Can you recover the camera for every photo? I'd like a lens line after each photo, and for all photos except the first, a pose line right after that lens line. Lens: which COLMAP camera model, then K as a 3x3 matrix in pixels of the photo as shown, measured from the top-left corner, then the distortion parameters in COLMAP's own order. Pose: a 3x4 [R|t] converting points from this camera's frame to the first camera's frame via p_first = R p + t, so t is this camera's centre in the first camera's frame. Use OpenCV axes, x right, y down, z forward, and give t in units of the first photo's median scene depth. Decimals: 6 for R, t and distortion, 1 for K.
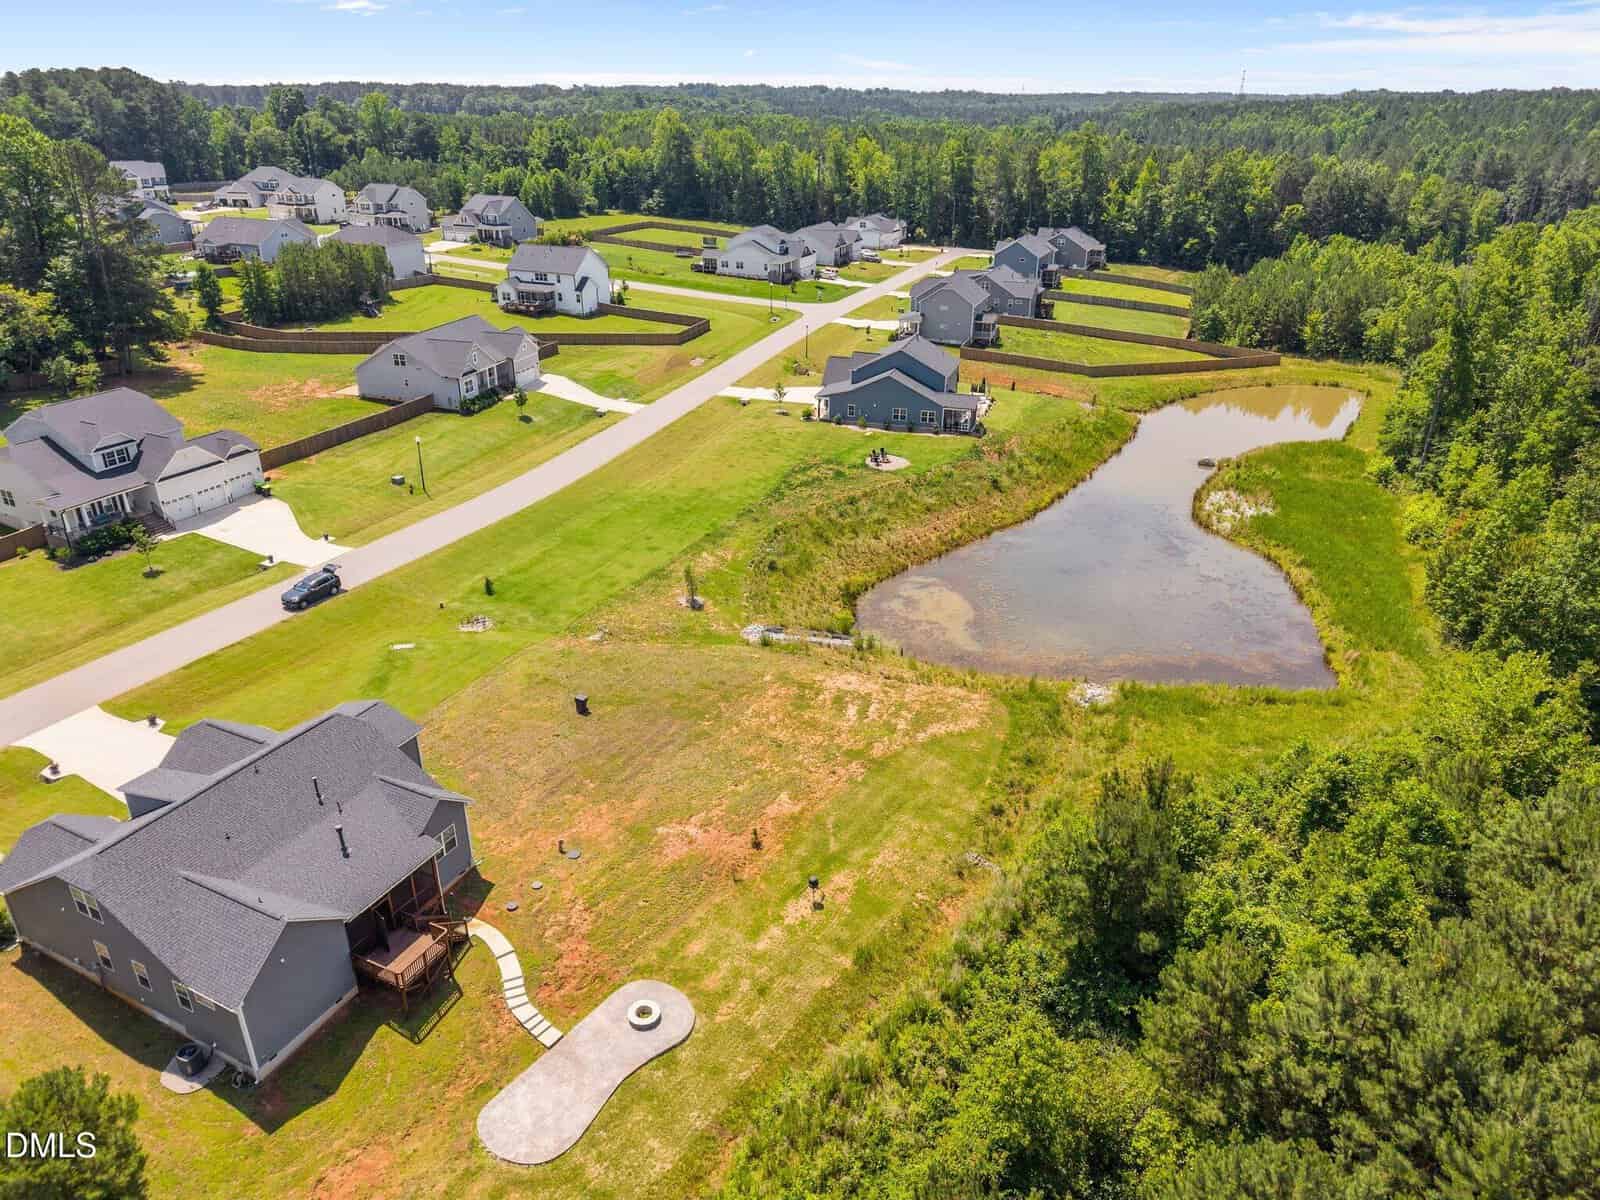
lens RADIAL K [[1076.7, 0, 798.2], [0, 1076.7, 600.5], [0, 0, 1]] dist [0.035764, -0.038473]
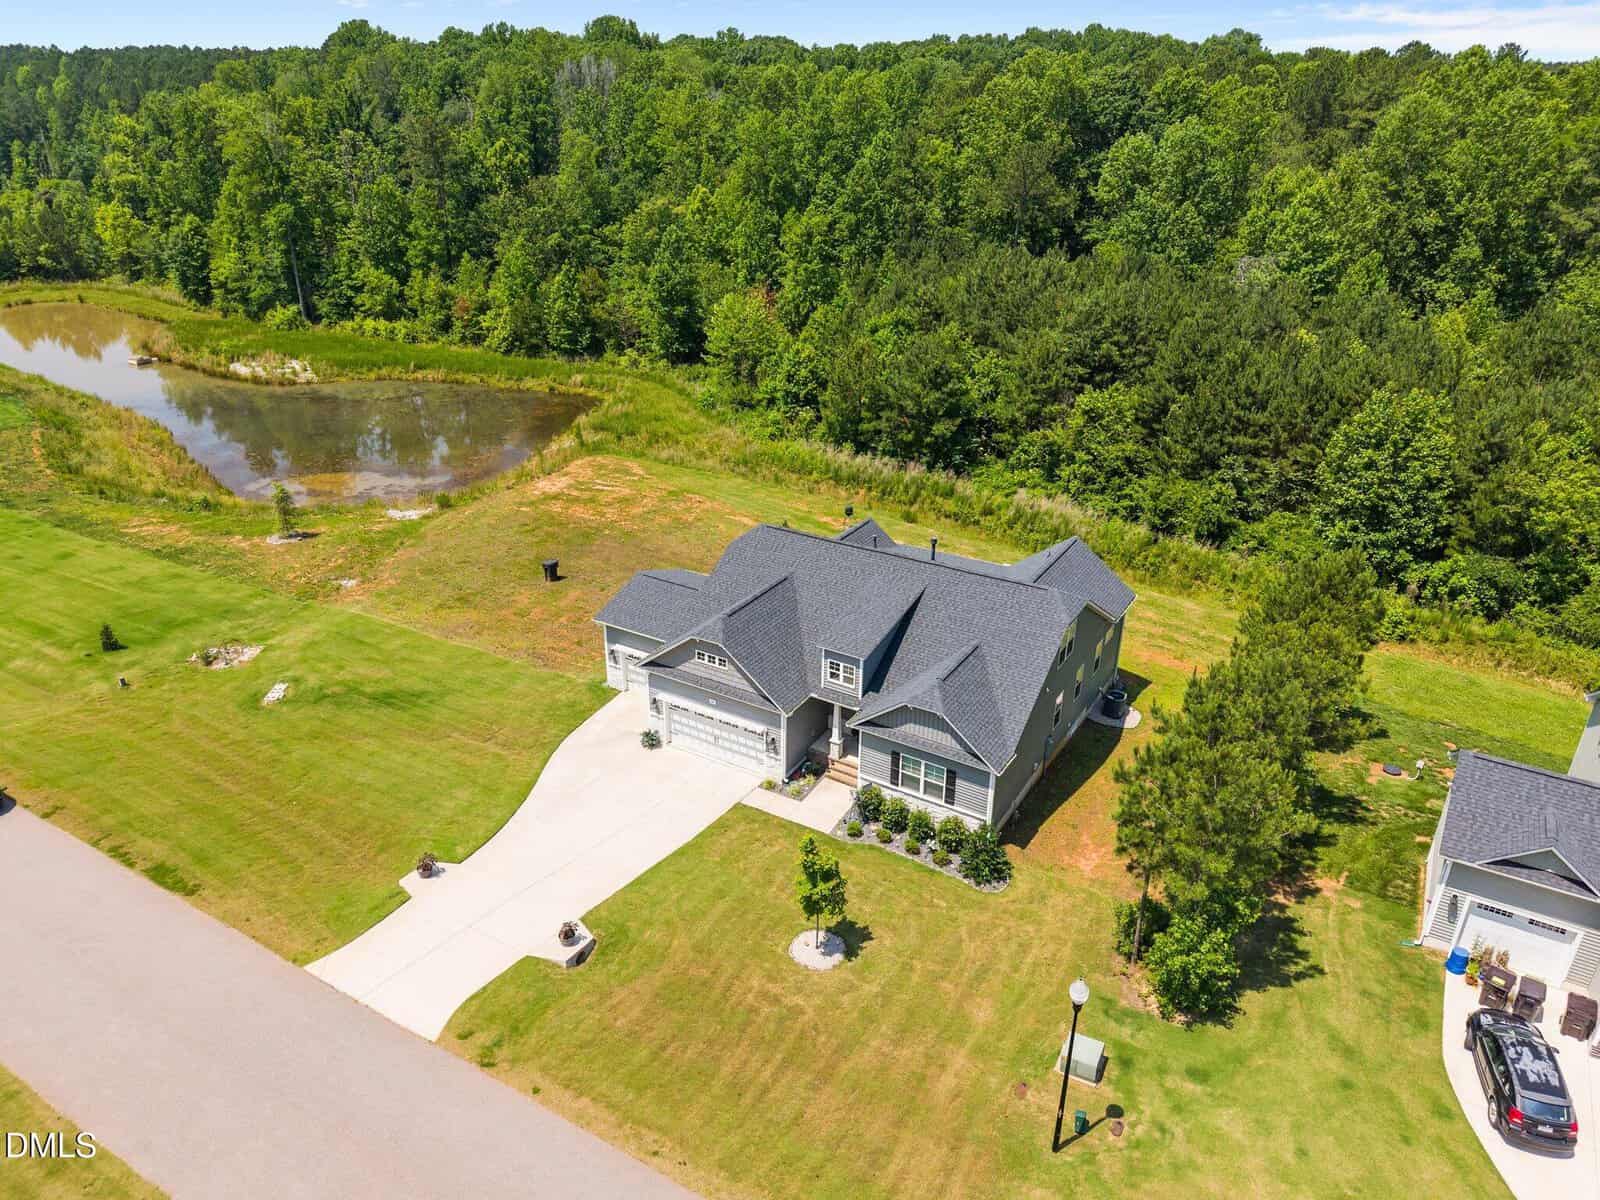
lens RADIAL K [[1076.7, 0, 793.4], [0, 1076.7, 600.3], [0, 0, 1]] dist [0.035764, -0.038473]
pose [[0.076423, -0.419512, 0.904527, -0.737303], [0.410802, 0.839853, 0.354808, -0.081513], [-0.908516, 0.344466, 0.236521, 0.495634]]
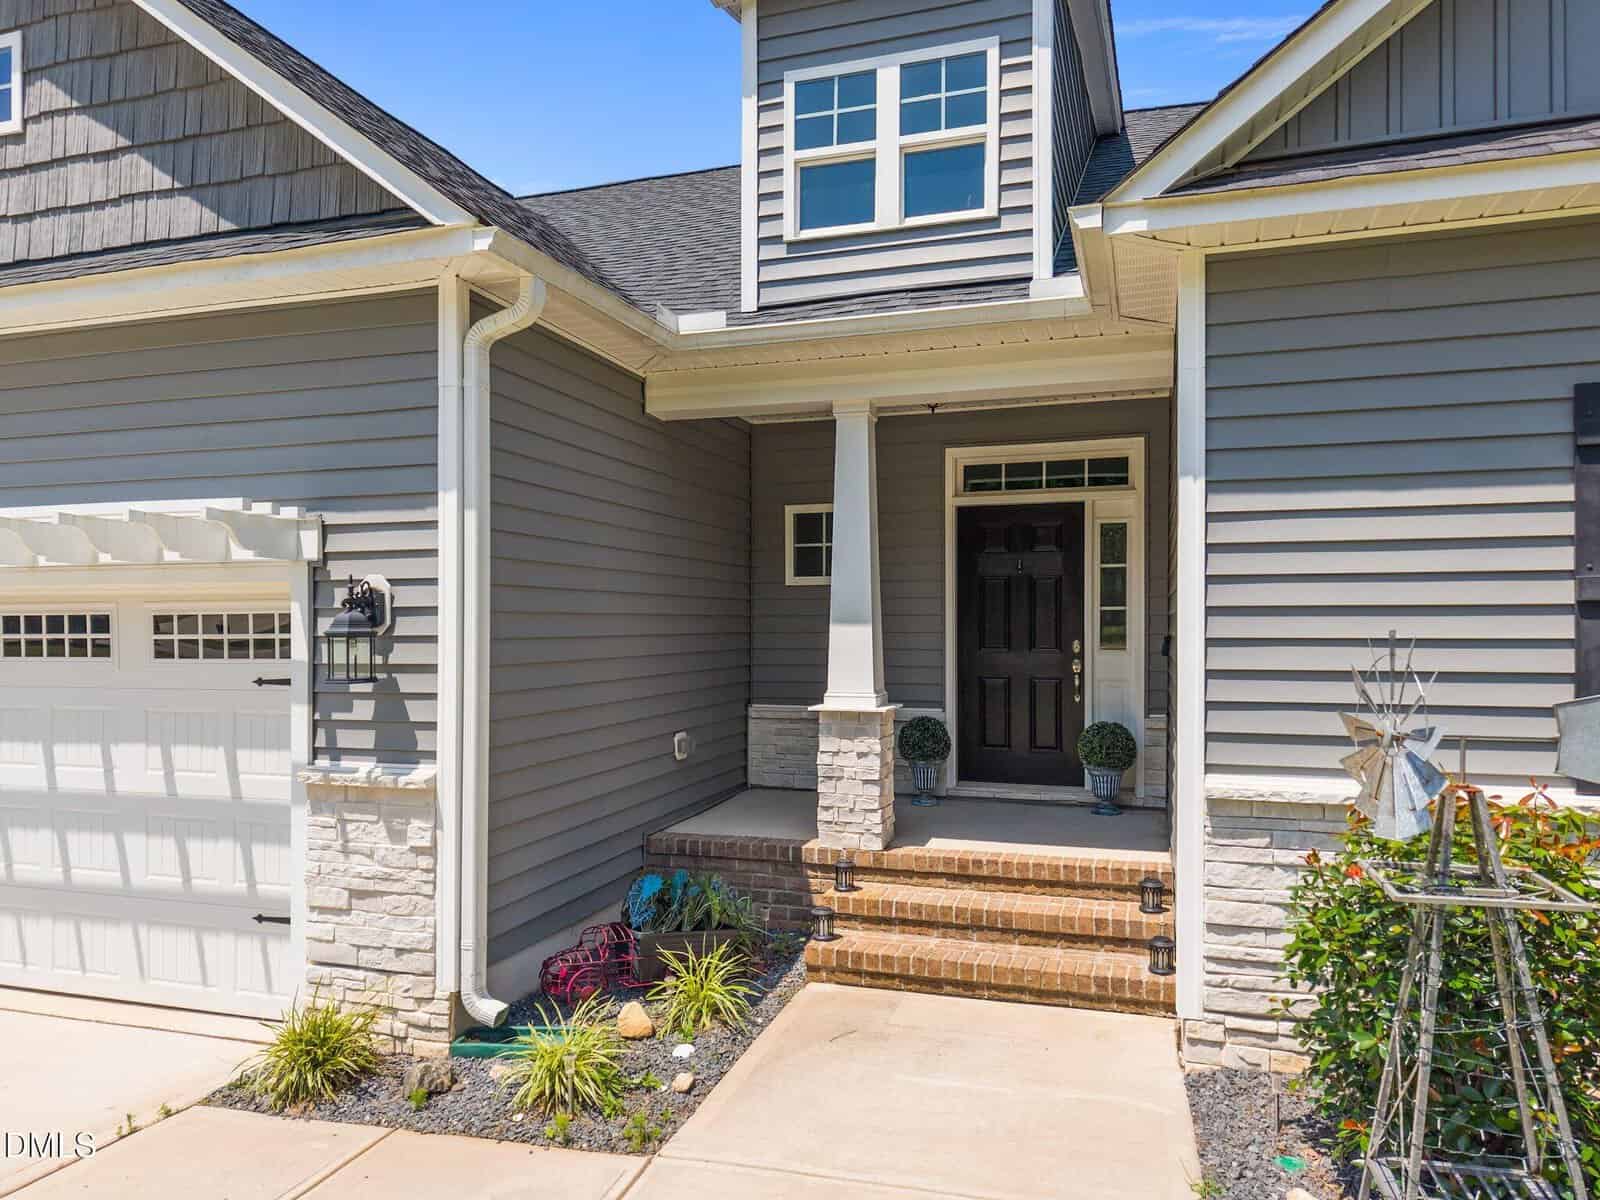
lens RADIAL K [[1076.7, 0, 809.2], [0, 1076.7, 631.8], [0, 0, 1]] dist [0.035764, -0.038473]
pose [[-0.161311, -0.006485, 0.986882, -0.422107], [0.415112, 0.906771, 0.073811, 0.121712], [-0.895355, 0.421574, -0.143581, 0.614218]]
